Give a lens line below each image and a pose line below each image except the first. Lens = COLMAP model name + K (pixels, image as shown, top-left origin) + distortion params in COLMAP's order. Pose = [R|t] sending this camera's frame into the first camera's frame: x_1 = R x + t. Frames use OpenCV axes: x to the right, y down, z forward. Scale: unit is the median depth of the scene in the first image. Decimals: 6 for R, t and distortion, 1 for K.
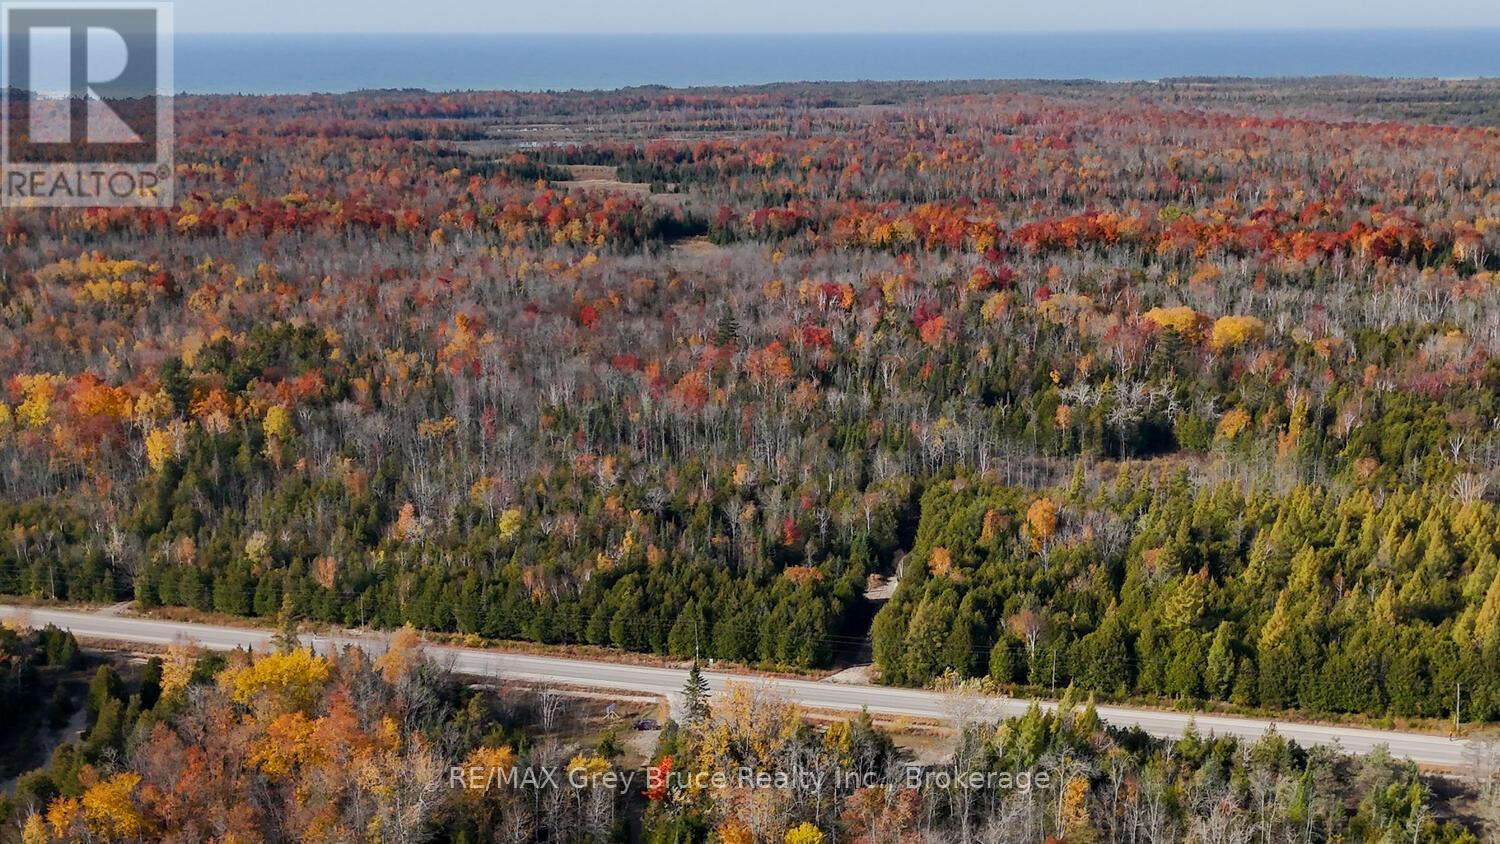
lens RADIAL K [[1774.4, 0, 758.4], [0, 1774.4, 420.6], [0, 0, 1]] dist [0.190443, -0.567797]
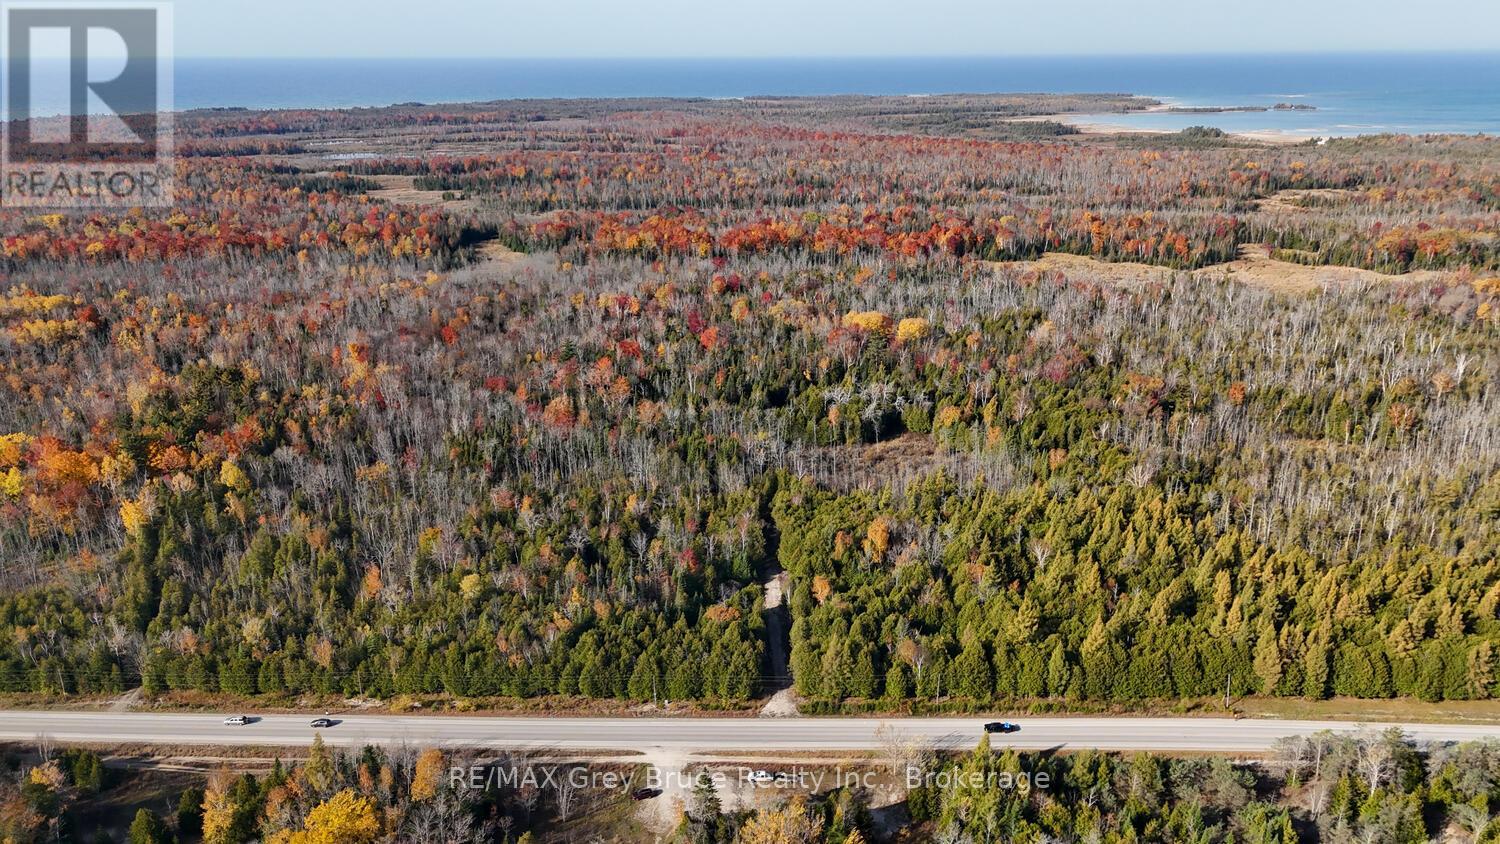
lens RADIAL K [[1095.9, 0, 757.8], [0, 1095.9, 420.3], [0, 0, 1]] dist [0.072195, -0.072896]
pose [[0.970321, -0.076586, 0.229373, -0.086416], [0.052267, 0.992524, 0.110287, -0.097888], [-0.236105, -0.095025, 0.967070, 0.174339]]
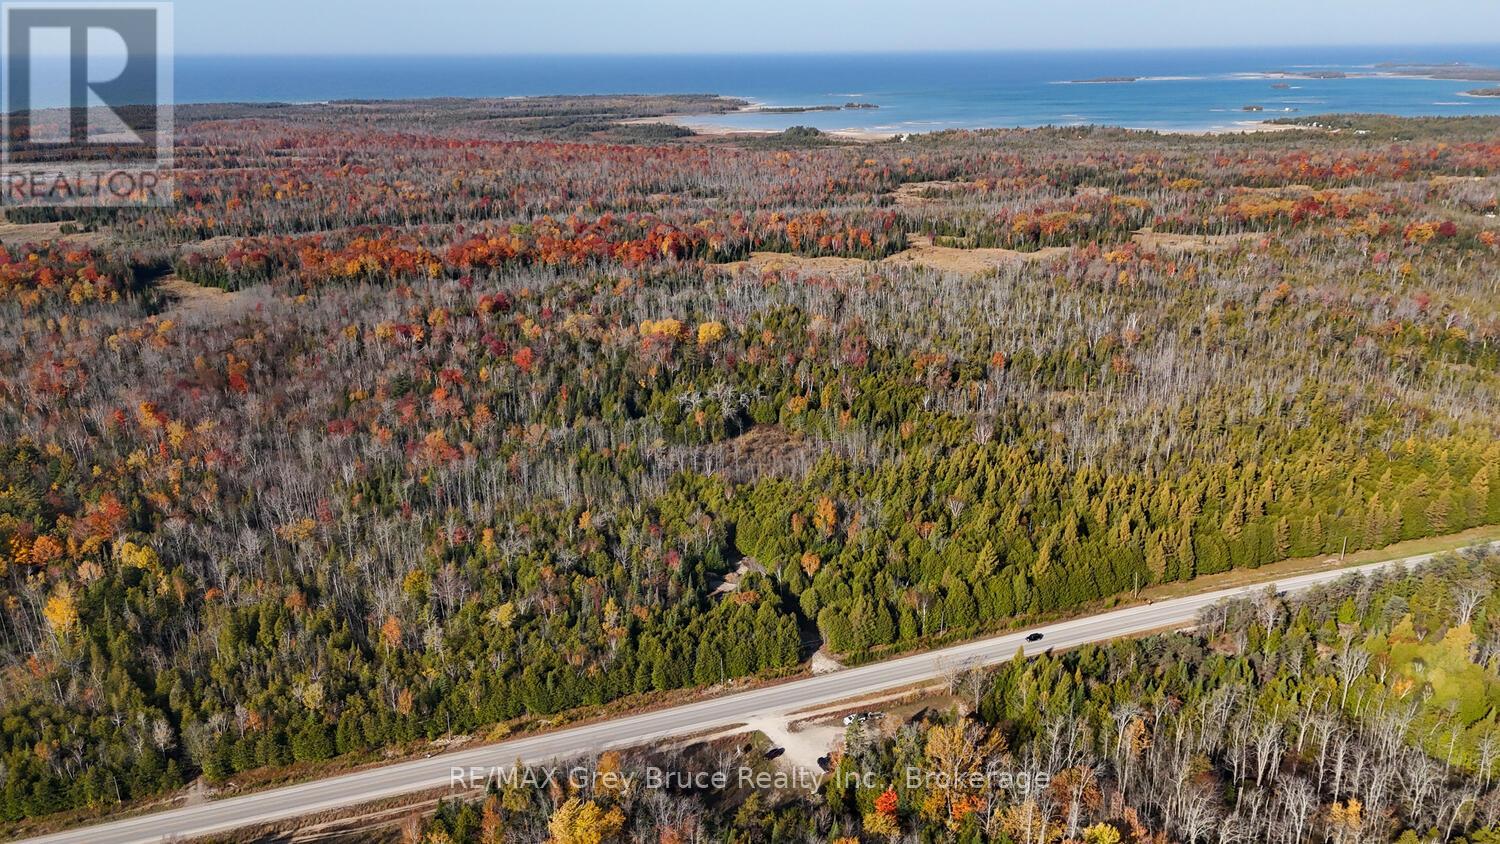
lens RADIAL K [[1095.9, 0, 757.8], [0, 1095.9, 420.3], [0, 0, 1]] dist [0.072195, -0.072896]
pose [[0.815874, -0.186815, 0.547220, -0.305380], [0.128154, 0.981256, 0.143919, -0.129950], [-0.563849, -0.047292, 0.824522, 0.189963]]
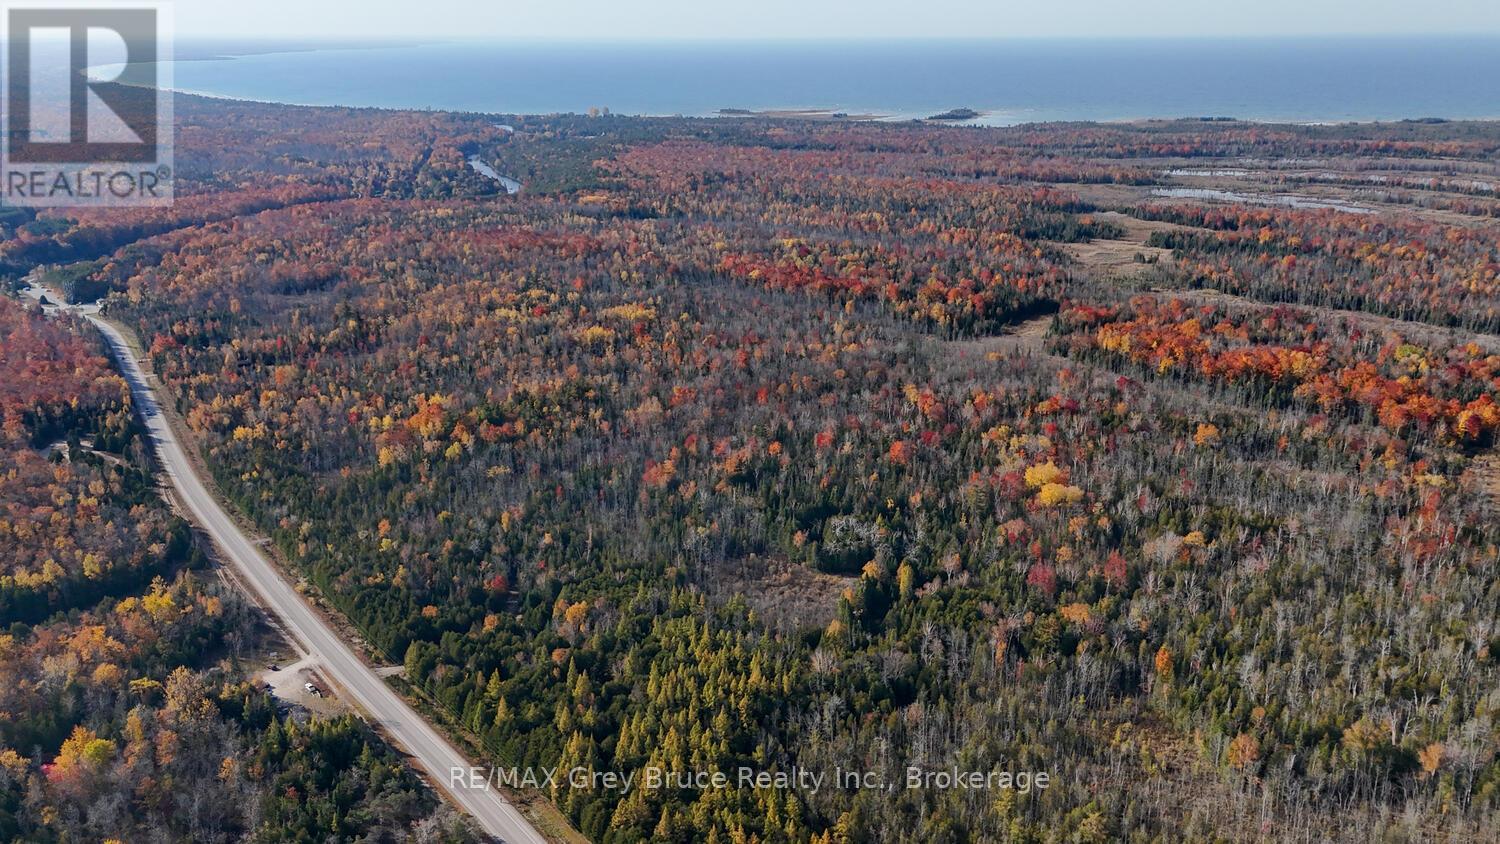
lens RADIAL K [[1228.8, 0, 756.5], [0, 1228.8, 422.5], [0, 0, 1]] dist [0.112589, -0.201598]
pose [[0.799104, 0.181801, -0.573045, 0.756779], [-0.128845, 0.982822, 0.132133, -0.247079], [0.587223, -0.031754, 0.808802, 0.076781]]
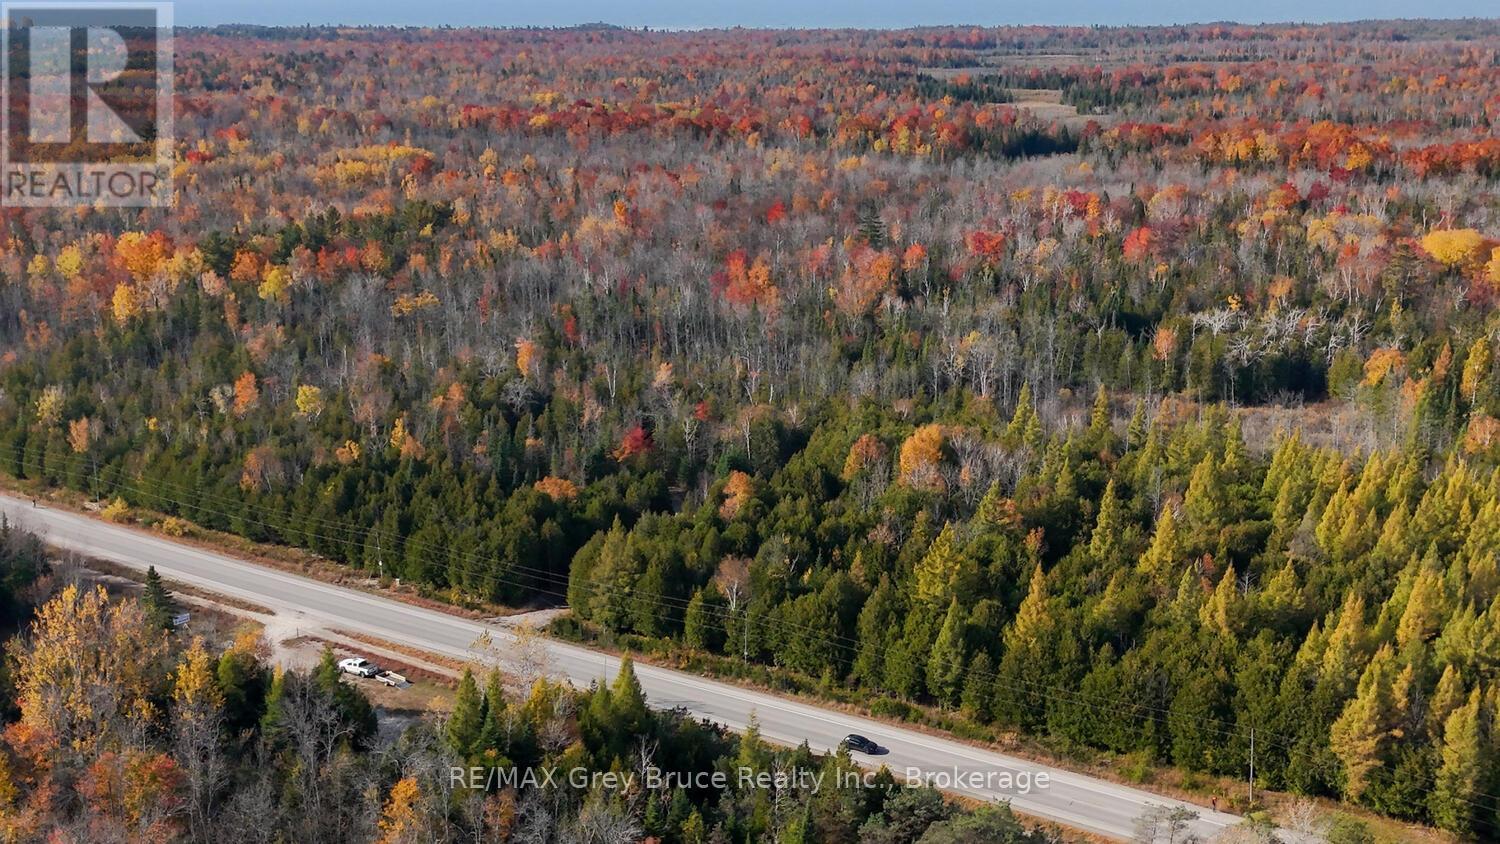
lens RADIAL K [[1774.4, 0, 758.4], [0, 1774.4, 420.6], [0, 0, 1]] dist [0.190443, -0.567797]
pose [[0.941794, 0.081602, -0.326135, 0.260232], [-0.072955, 0.996585, 0.038681, 0.013785], [0.328178, -0.012637, 0.944531, 0.202191]]
